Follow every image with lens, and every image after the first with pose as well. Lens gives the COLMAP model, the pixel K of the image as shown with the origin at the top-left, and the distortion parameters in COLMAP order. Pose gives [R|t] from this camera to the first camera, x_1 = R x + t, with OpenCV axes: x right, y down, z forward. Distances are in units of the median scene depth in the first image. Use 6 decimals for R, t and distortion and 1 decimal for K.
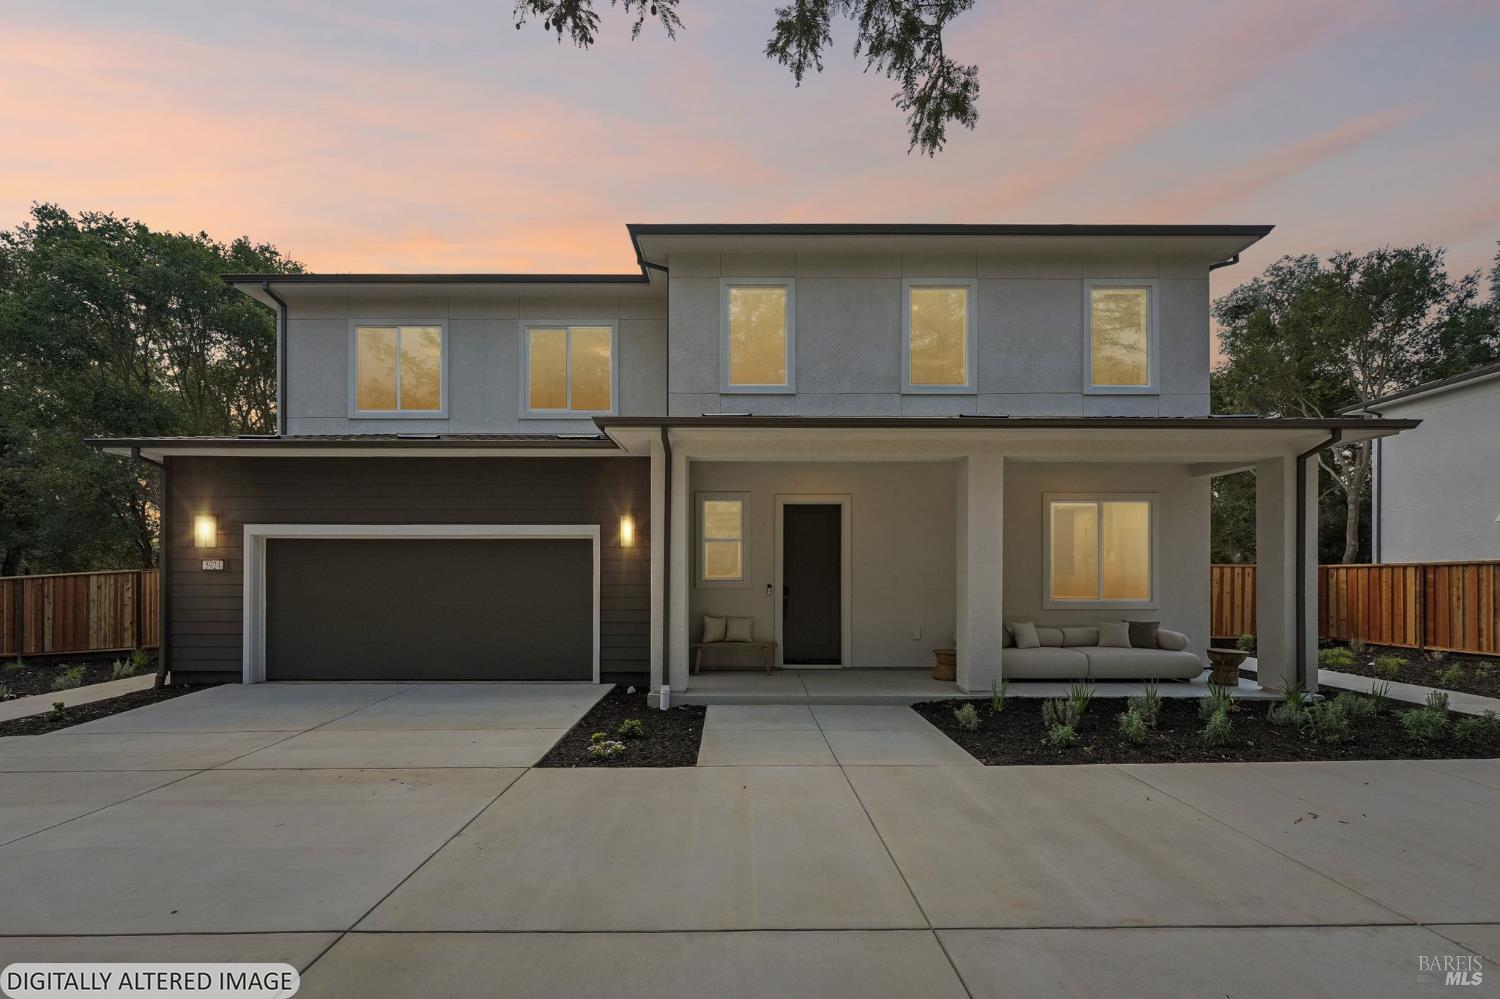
lens RADIAL K [[621.3, 0, 747.6], [0, 621.3, 572.4], [0, 0, 1]] dist [0.000300, 0.000305]
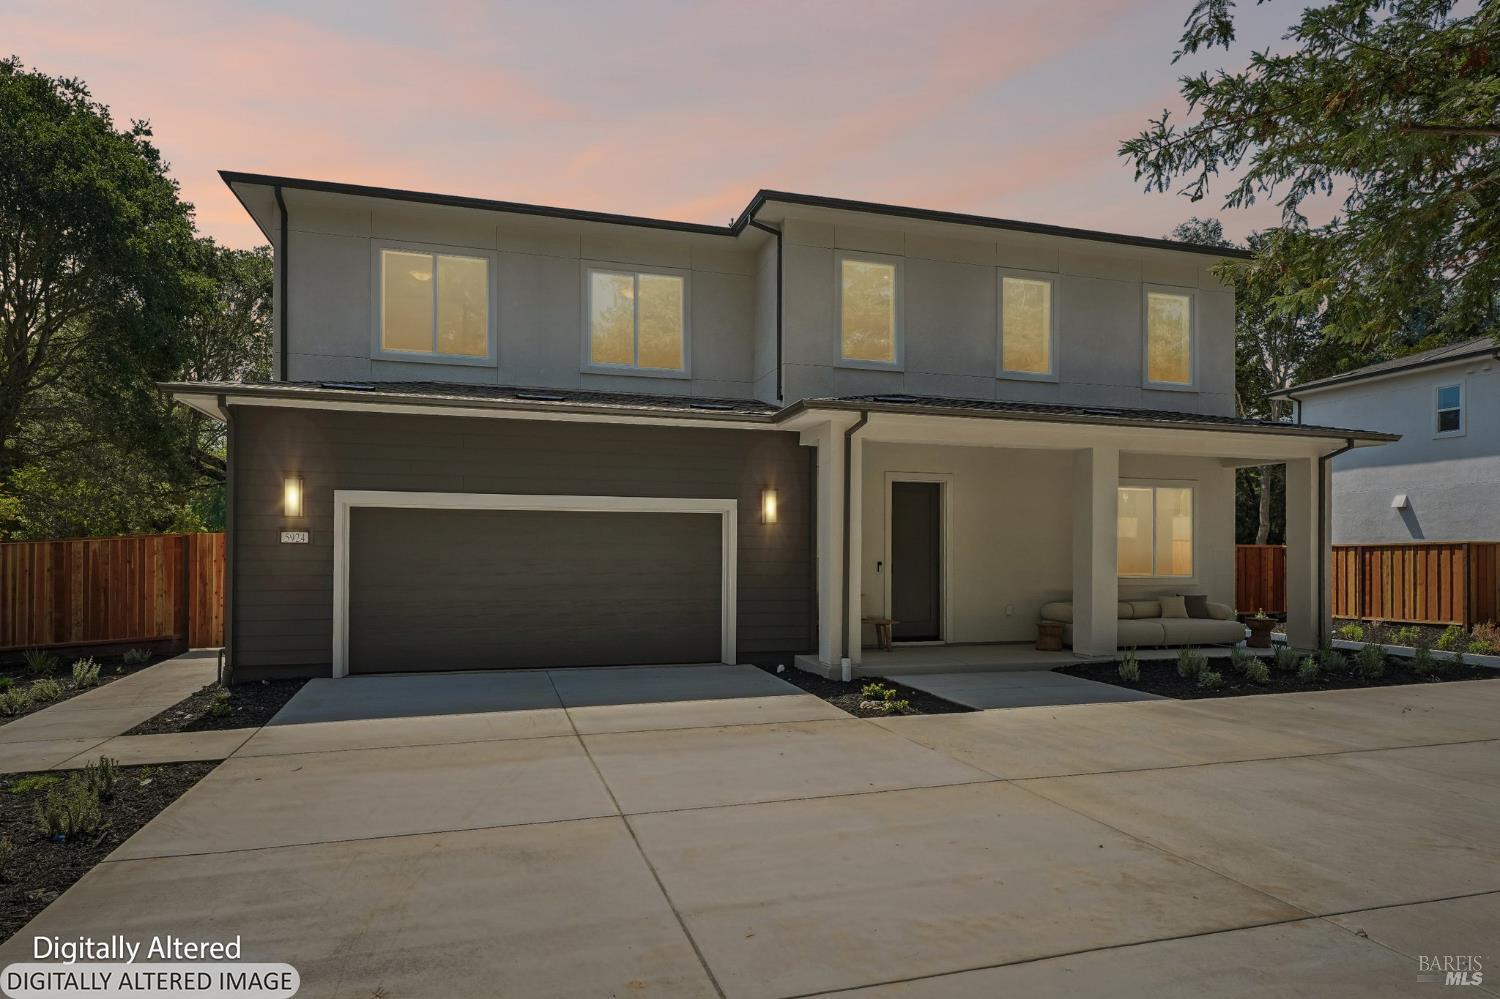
lens RADIAL K [[861.5, 0, 748.8], [0, 861.5, 546.0], [0, 0, 1]] dist [0.005187, 0.001142]
pose [[0.960451, 0.006438, 0.278375, -0.548967], [-0.005087, 0.999972, -0.005575, 0.002548], [-0.278403, 0.003939, 0.960456, -0.265979]]
